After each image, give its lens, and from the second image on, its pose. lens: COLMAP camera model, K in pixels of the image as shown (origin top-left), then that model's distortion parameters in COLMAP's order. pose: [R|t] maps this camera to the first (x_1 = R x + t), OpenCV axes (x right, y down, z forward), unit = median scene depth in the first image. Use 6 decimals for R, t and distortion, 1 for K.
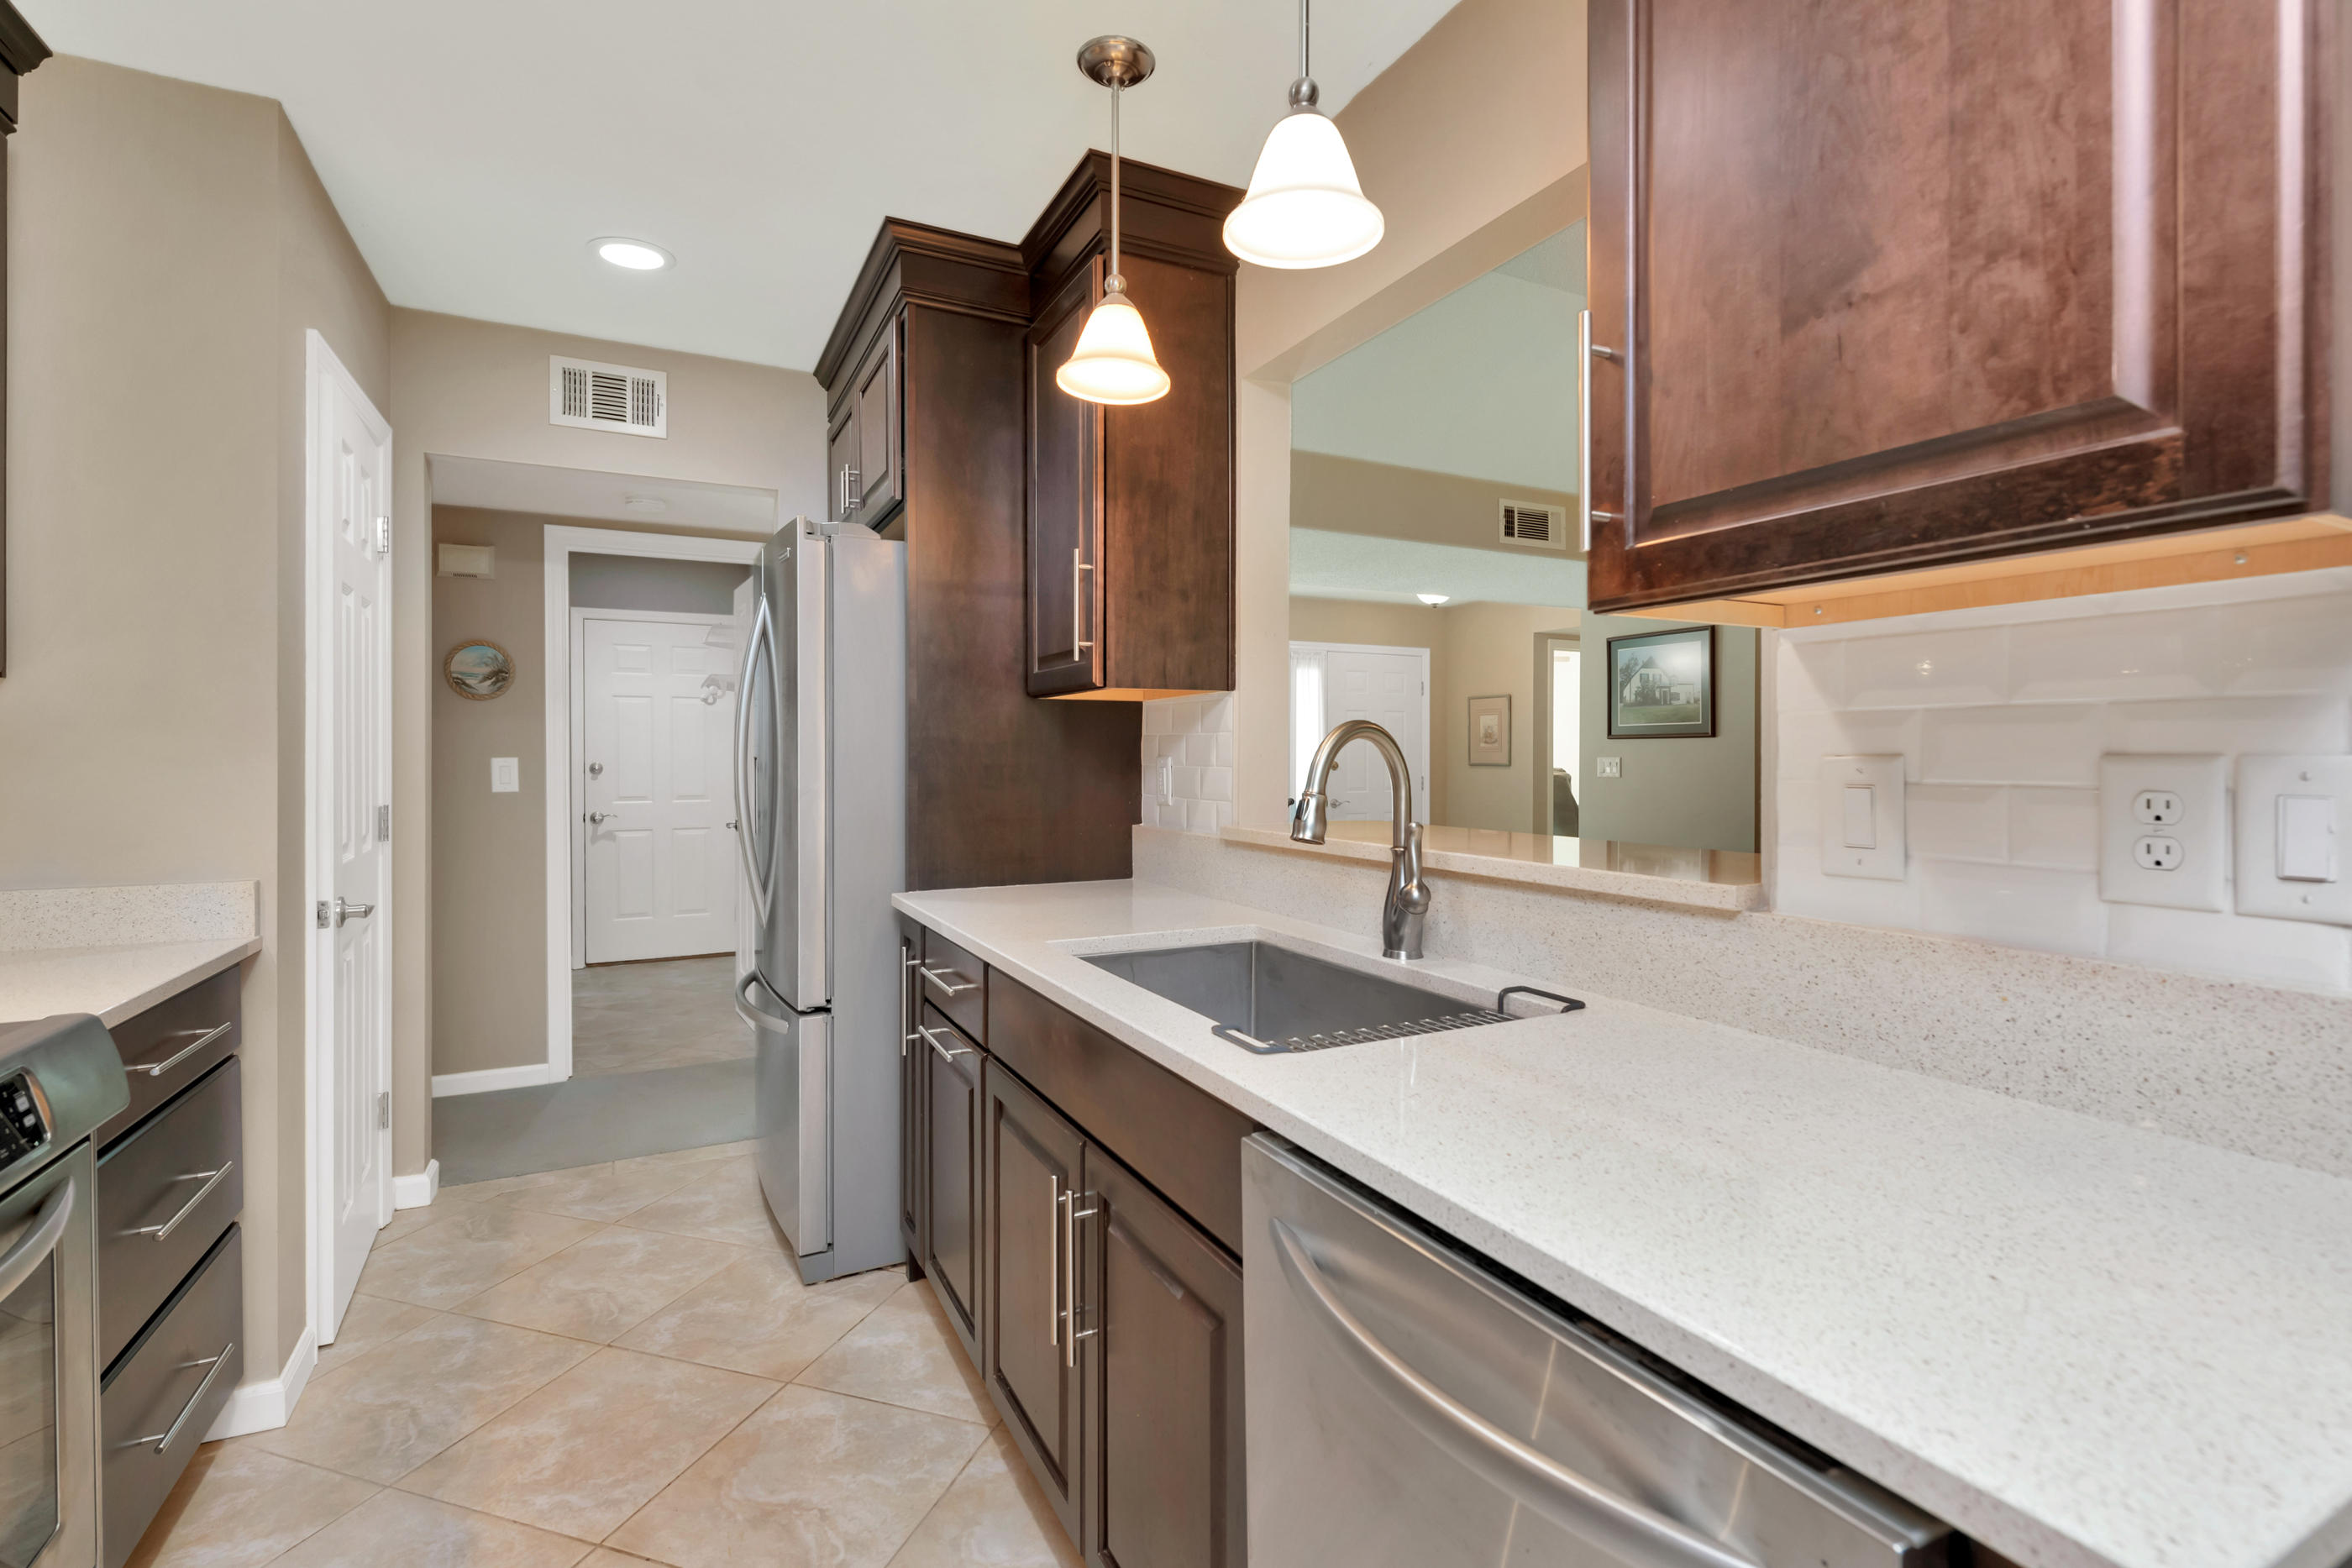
lens RADIAL K [[1045.1, 0, 1166.0], [0, 1045.1, 747.1], [0, 0, 1]] dist [0.002201, -0.001322]
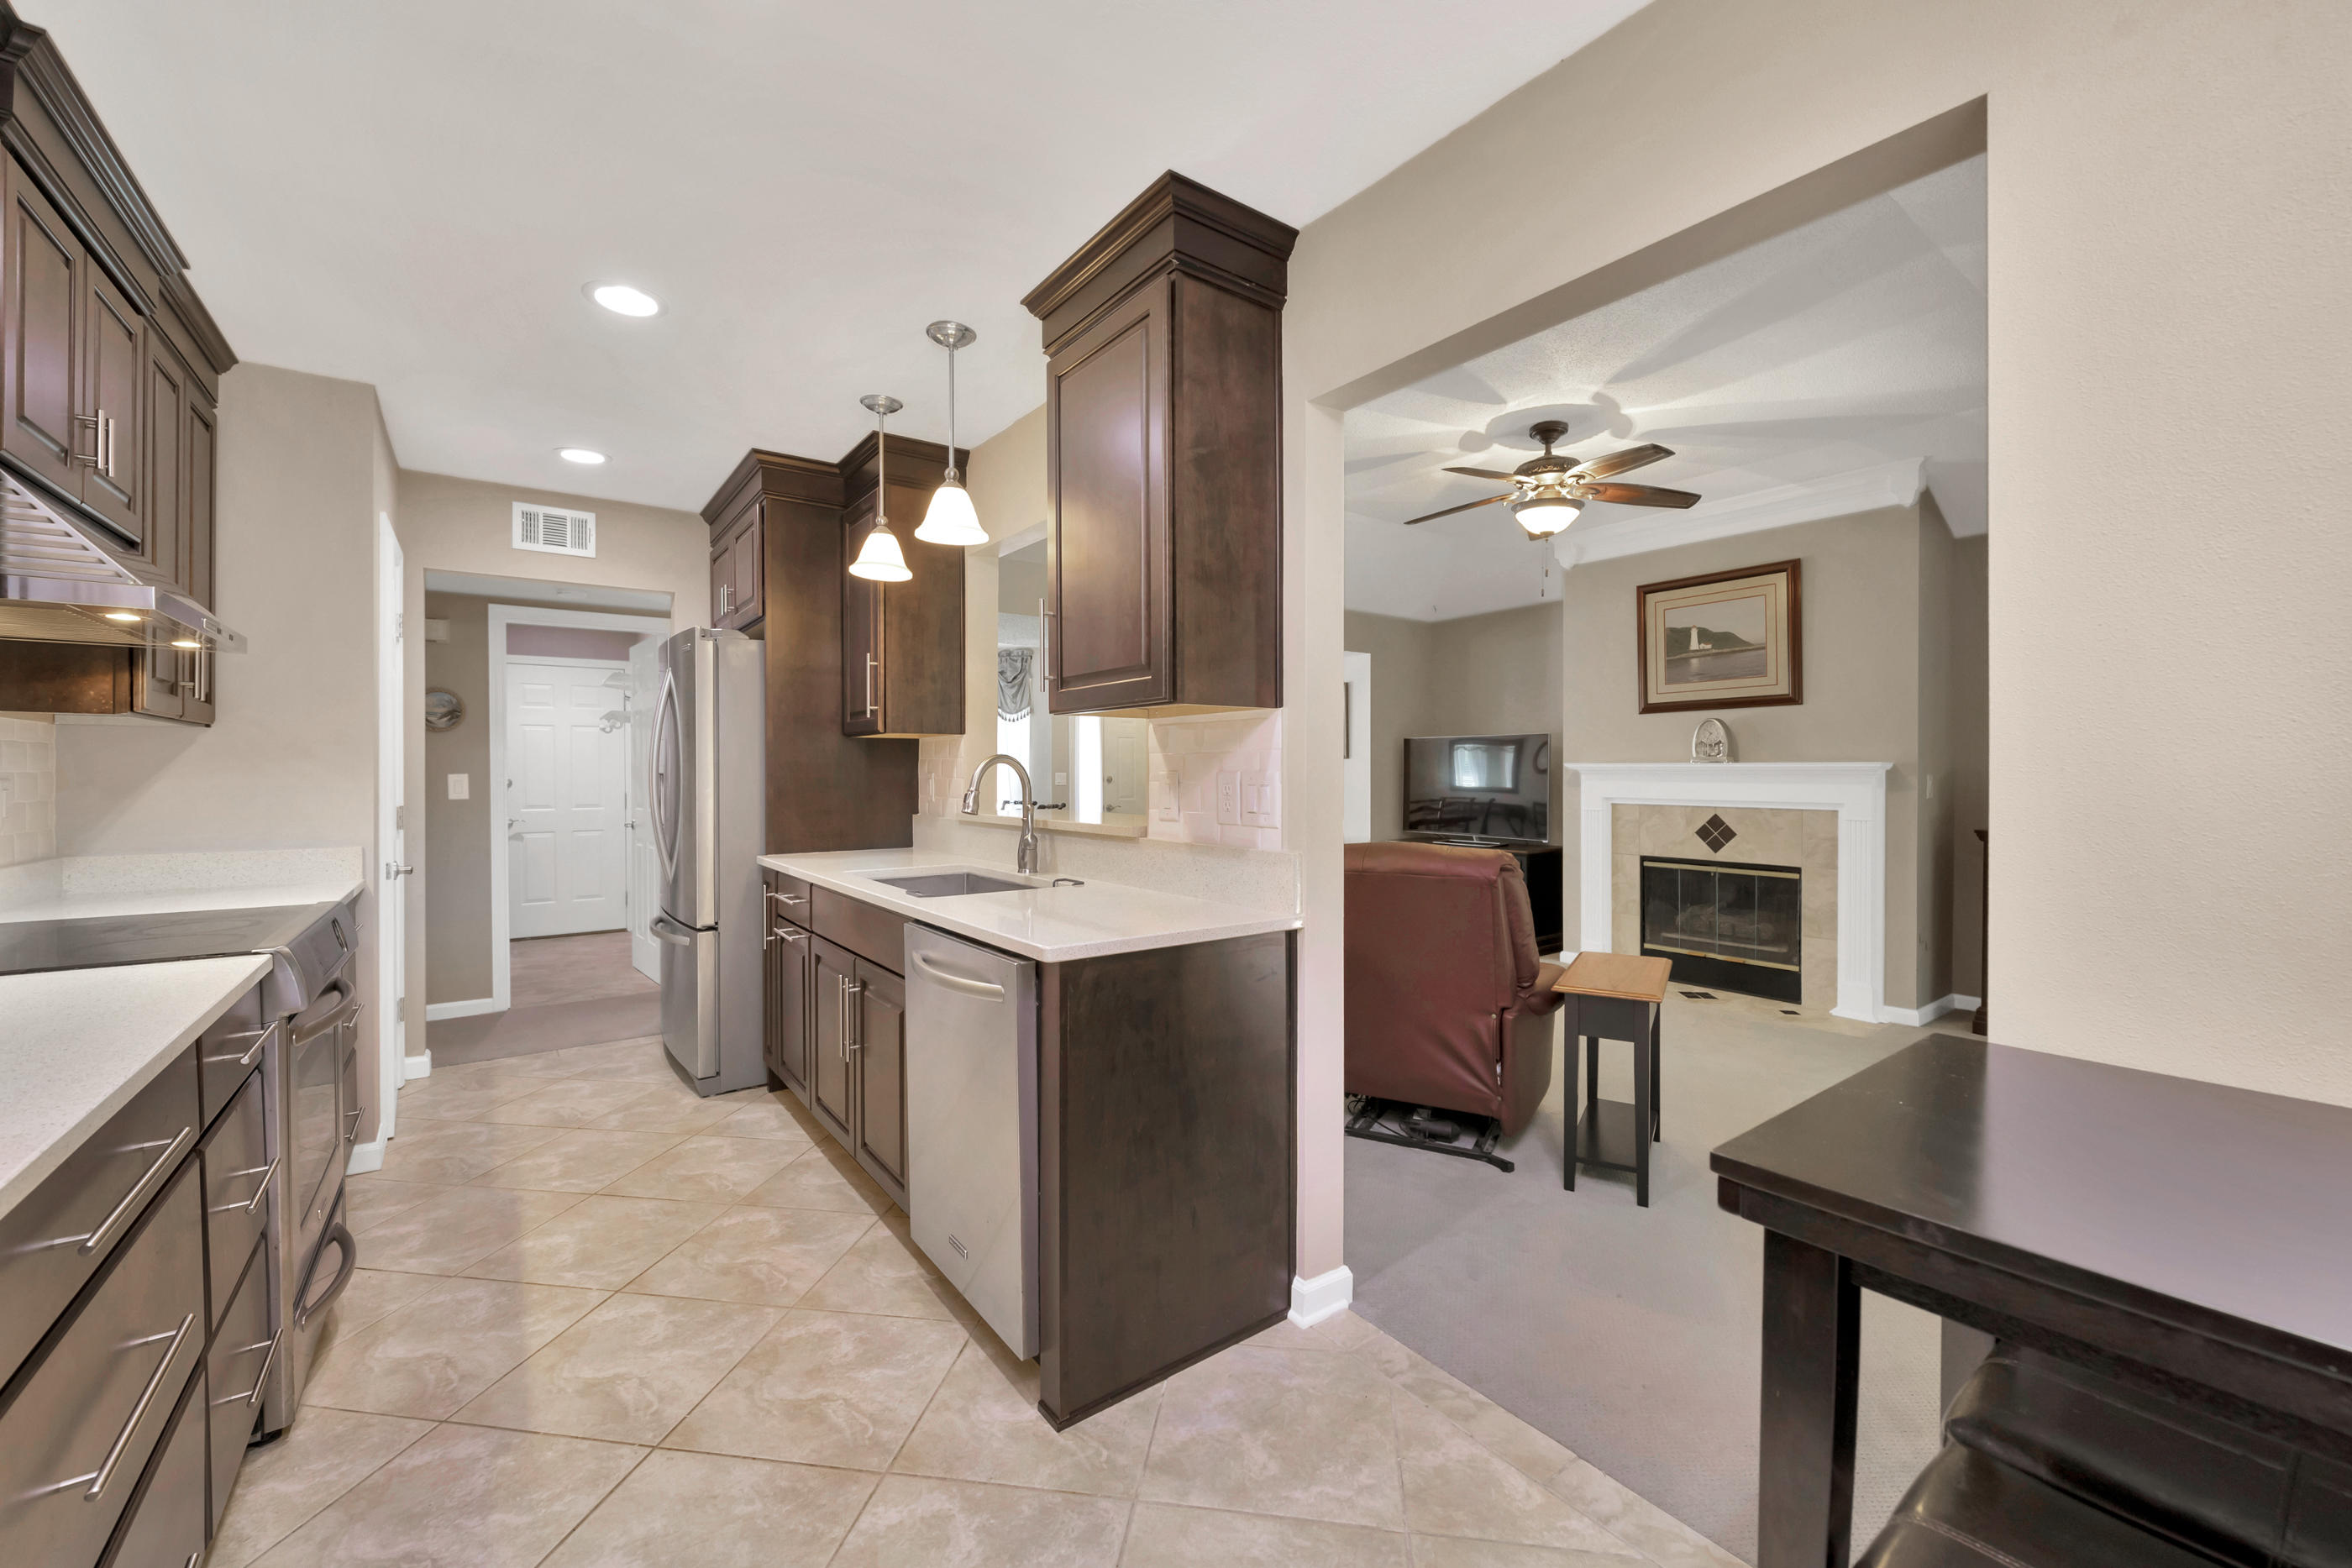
lens RADIAL K [[964.5, 0, 1167.9], [0, 964.5, 769.9], [0, 0, 1]] dist [0.000794, -0.000440]
pose [[0.989155, -0.001275, 0.146872, 0.153448], [0.000571, 0.999988, 0.004837, -0.002350], [-0.146877, -0.004701, 0.989144, -0.592966]]
